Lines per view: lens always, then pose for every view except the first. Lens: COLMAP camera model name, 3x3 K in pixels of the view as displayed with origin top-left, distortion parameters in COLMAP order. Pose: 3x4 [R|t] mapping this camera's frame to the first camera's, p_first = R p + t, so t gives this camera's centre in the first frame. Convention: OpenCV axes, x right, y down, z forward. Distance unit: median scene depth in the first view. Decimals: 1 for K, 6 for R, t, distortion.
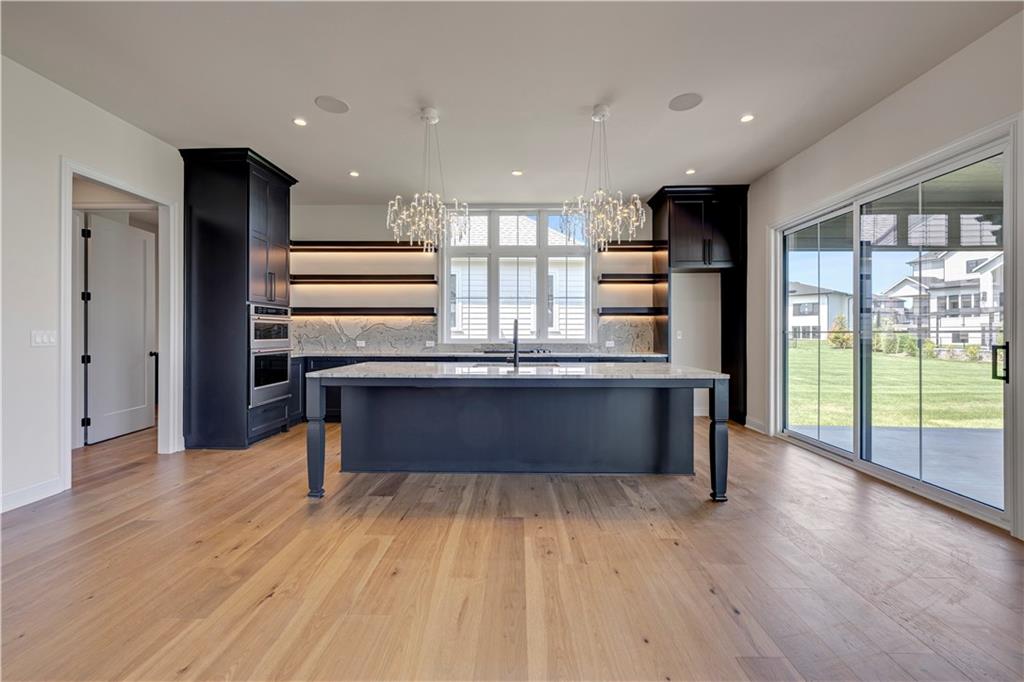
lens RADIAL K [[434.9, 0, 503.8], [0, 434.9, 333.2], [0, 0, 1]] dist [0.001128, 0.000848]
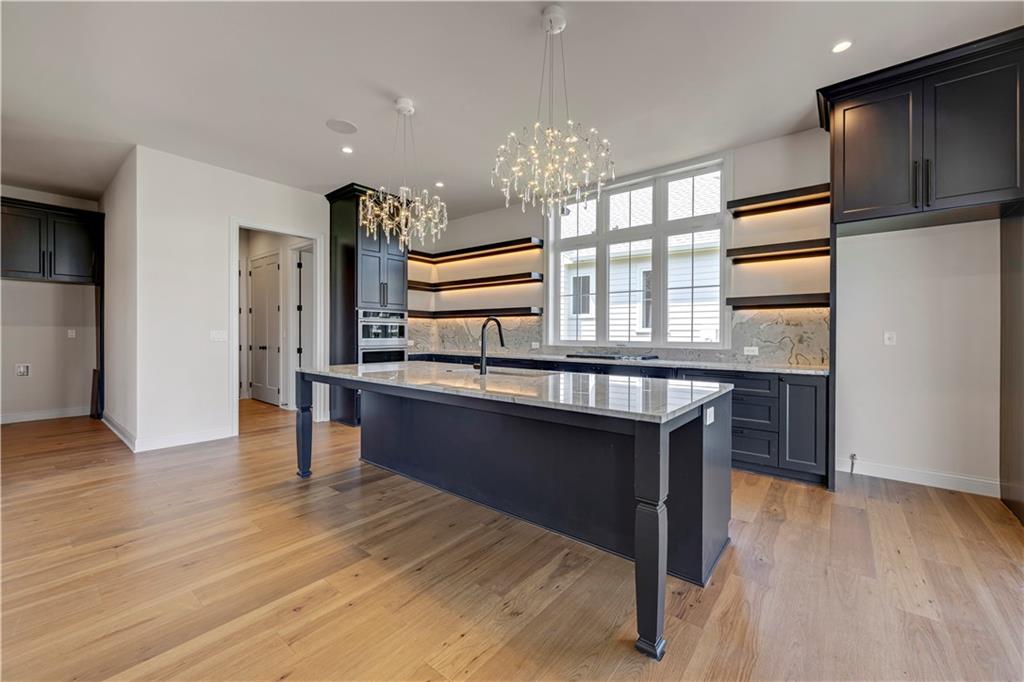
lens RADIAL K [[409.2, 0, 500.8], [0, 409.2, 339.9], [0, 0, 1]] dist [-0.000754, -0.000032]
pose [[0.783555, 0.014586, -0.621151, 0.385638], [-0.004803, 0.999837, 0.017420, -0.002666], [0.621304, -0.010666, 0.783497, 0.291565]]
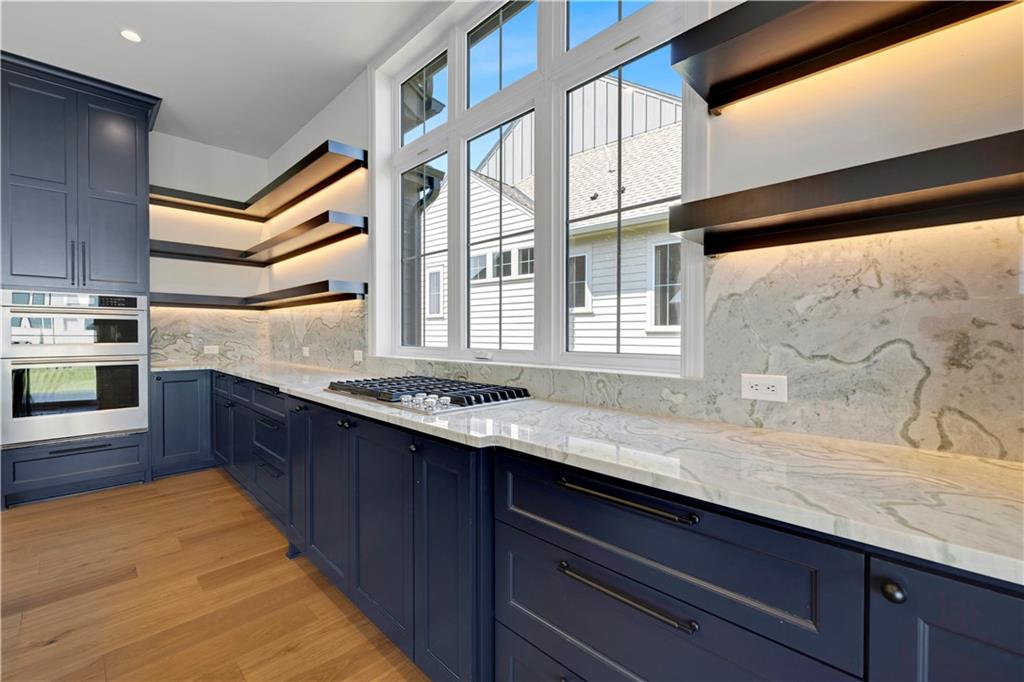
lens RADIAL K [[434.9, 0, 502.6], [0, 434.9, 340.2], [0, 0, 1]] dist [0.001128, 0.000848]
pose [[0.723410, 0.010138, -0.690344, 0.340790], [0.000169, 0.999890, 0.014861, -0.001043], [0.690418, -0.010867, 0.723329, 0.885397]]
